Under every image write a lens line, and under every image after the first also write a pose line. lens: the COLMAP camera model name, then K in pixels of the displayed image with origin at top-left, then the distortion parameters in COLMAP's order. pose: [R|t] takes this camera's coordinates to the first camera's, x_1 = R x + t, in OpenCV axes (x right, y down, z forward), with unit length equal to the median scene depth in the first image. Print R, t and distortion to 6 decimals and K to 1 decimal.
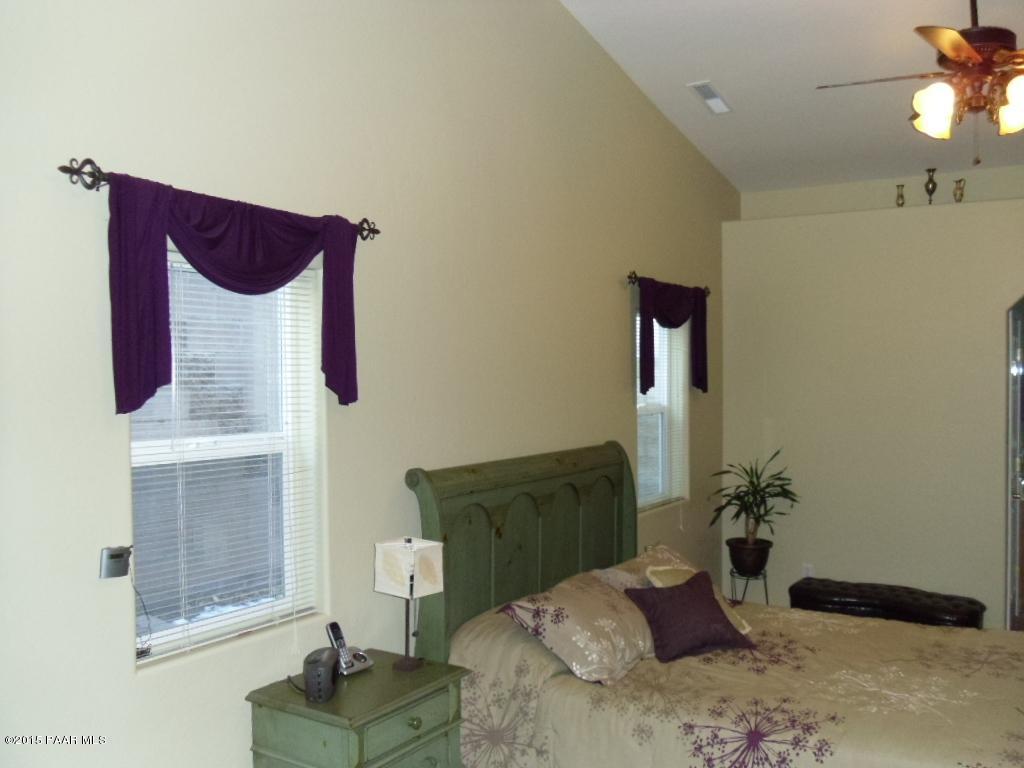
lens RADIAL K [[903.5, 0, 536.2], [0, 903.5, 383.6], [0, 0, 1]] dist [-0.067850, 0.009169]
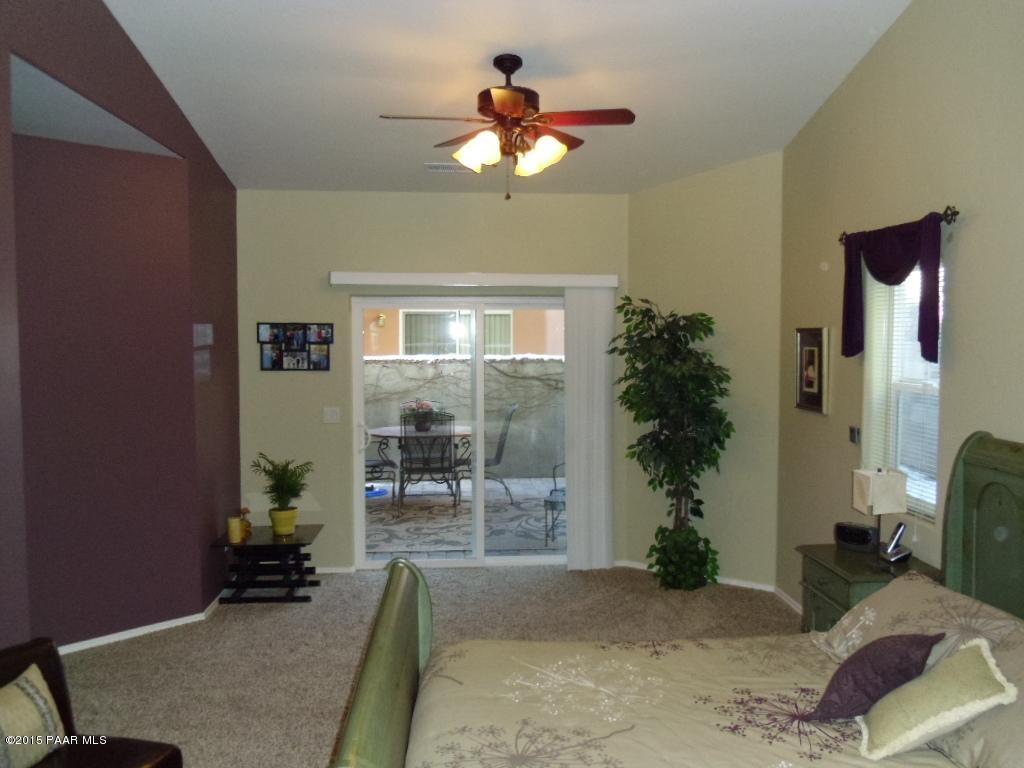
lens RADIAL K [[903.5, 0, 536.2], [0, 903.5, 383.6], [0, 0, 1]] dist [-0.067850, 0.009169]
pose [[-0.797554, 0.042929, -0.601718, 0.940167], [-0.000065, 0.997459, 0.071249, -0.035566], [0.603248, 0.056864, -0.795524, 1.607293]]
